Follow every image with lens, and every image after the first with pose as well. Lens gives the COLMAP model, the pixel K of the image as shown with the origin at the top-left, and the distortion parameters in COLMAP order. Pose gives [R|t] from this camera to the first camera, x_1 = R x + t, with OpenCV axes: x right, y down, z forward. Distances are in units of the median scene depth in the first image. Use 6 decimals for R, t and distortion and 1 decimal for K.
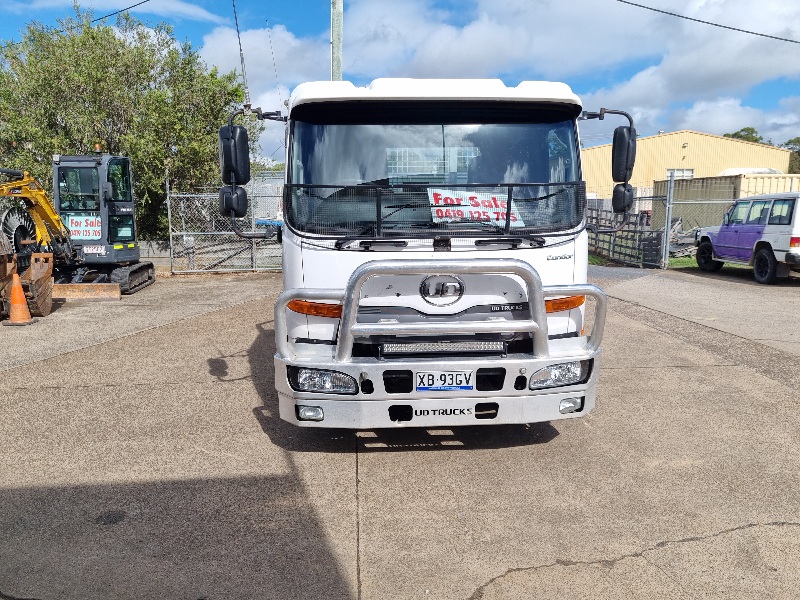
lens RADIAL K [[607.3, 0, 411.1], [0, 607.3, 301.2], [0, 0, 1]] dist [0.020025, -0.006283]
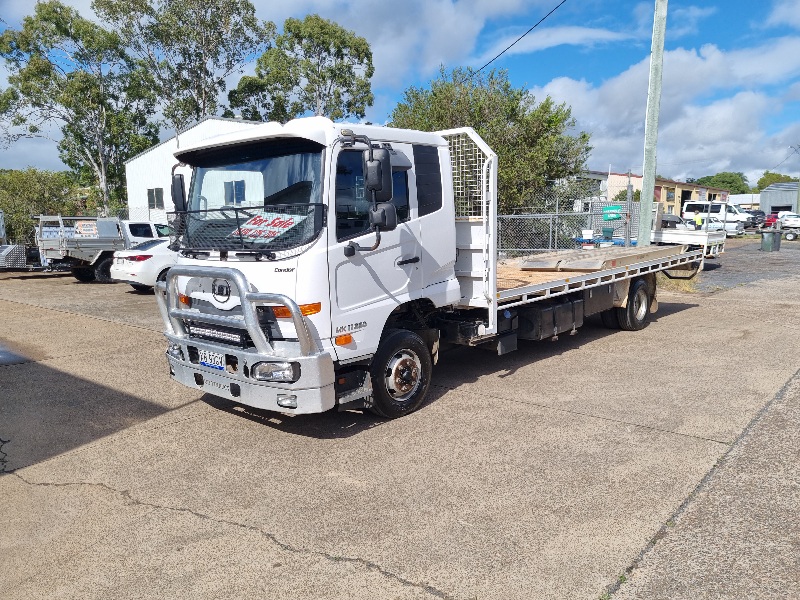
lens RADIAL K [[607.3, 0, 411.1], [0, 607.3, 301.2], [0, 0, 1]] dist [0.020025, -0.006283]
pose [[0.699421, 0.082081, -0.709981, 1.257898], [-0.099466, 0.994895, 0.017033, -0.057871], [0.707754, 0.058706, 0.704015, 0.373347]]
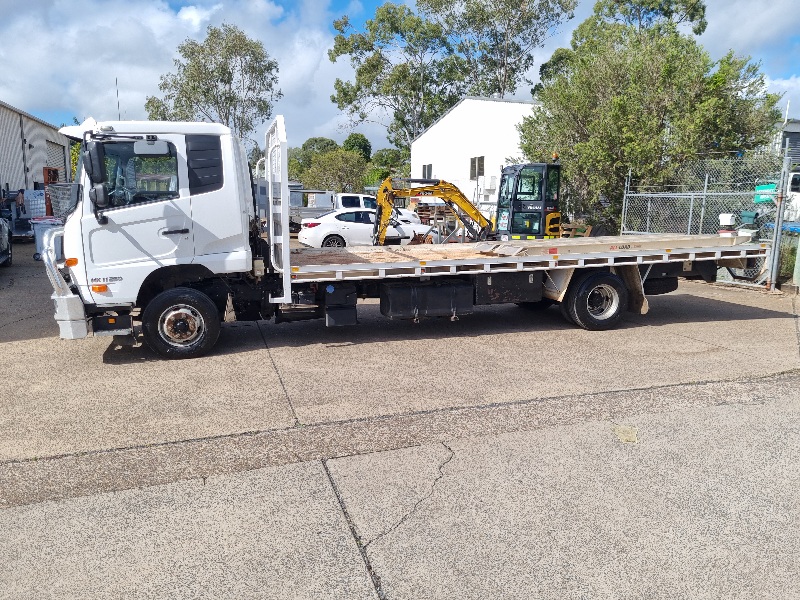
lens RADIAL K [[607.3, 0, 411.1], [0, 607.3, 301.2], [0, 0, 1]] dist [0.020025, -0.006283]
pose [[0.217251, 0.165214, -0.962032, 2.024523], [-0.160856, 0.978157, 0.131657, -0.254820], [0.962771, 0.126146, 0.239081, 1.536009]]
